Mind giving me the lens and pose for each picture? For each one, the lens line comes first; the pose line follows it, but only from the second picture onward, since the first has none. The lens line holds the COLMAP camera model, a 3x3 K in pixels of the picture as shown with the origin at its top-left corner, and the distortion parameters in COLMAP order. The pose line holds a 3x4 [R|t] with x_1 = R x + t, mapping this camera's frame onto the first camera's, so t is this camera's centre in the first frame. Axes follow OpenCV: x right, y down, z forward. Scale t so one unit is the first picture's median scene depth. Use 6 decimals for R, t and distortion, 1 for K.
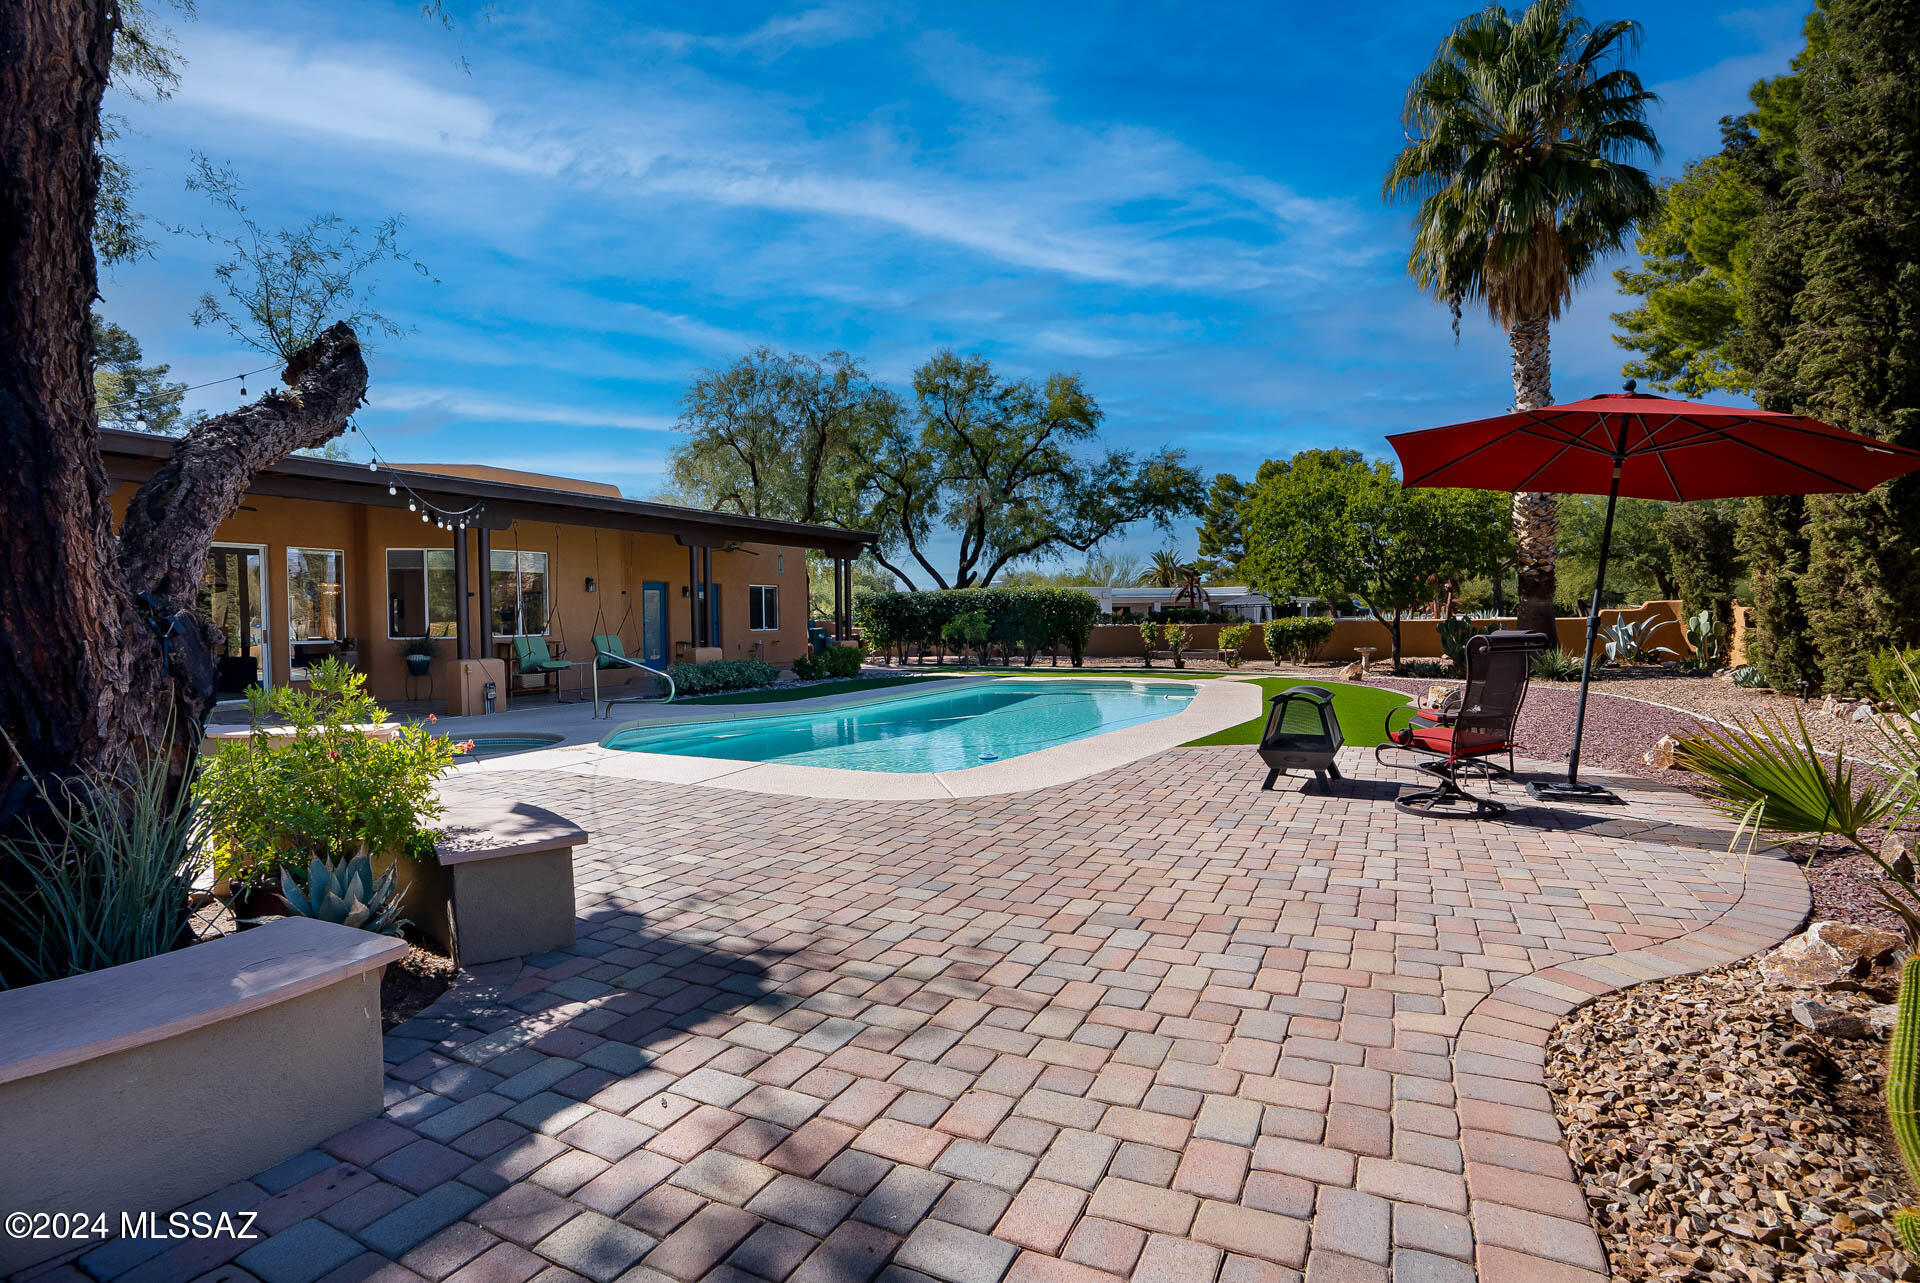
lens RADIAL K [[870.6, 0, 944.2], [0, 870.6, 640.1], [0, 0, 1]] dist [-0.002392, 0.002022]
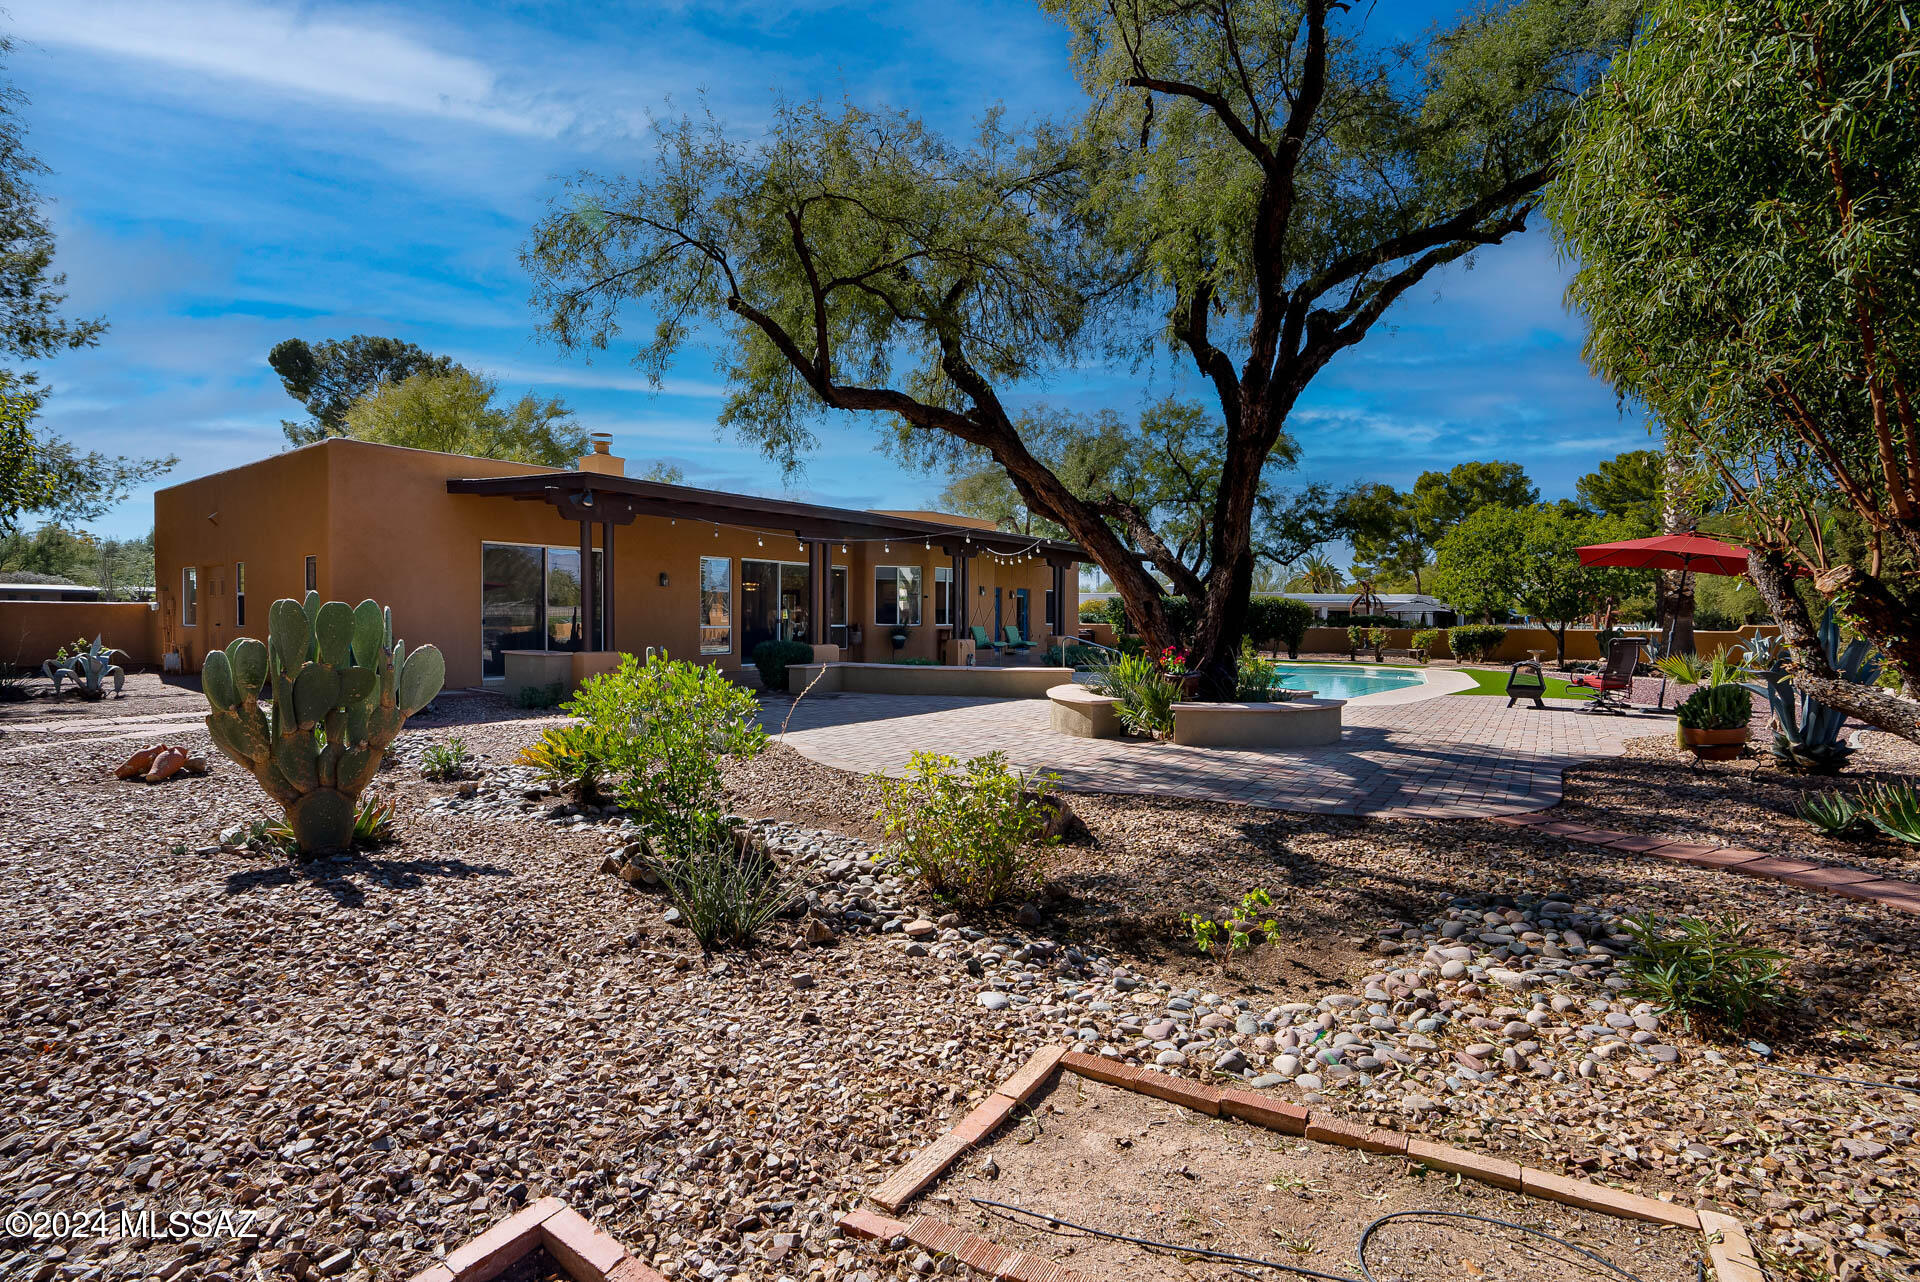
lens RADIAL K [[870.6, 0, 975.3], [0, 870.6, 637.7], [0, 0, 1]] dist [-0.002392, 0.002022]
pose [[0.994294, 0.027792, -0.102986, -0.179513], [-0.027525, 0.999613, 0.004018, 0.006531], [0.103058, -0.001161, 0.994675, -0.315430]]
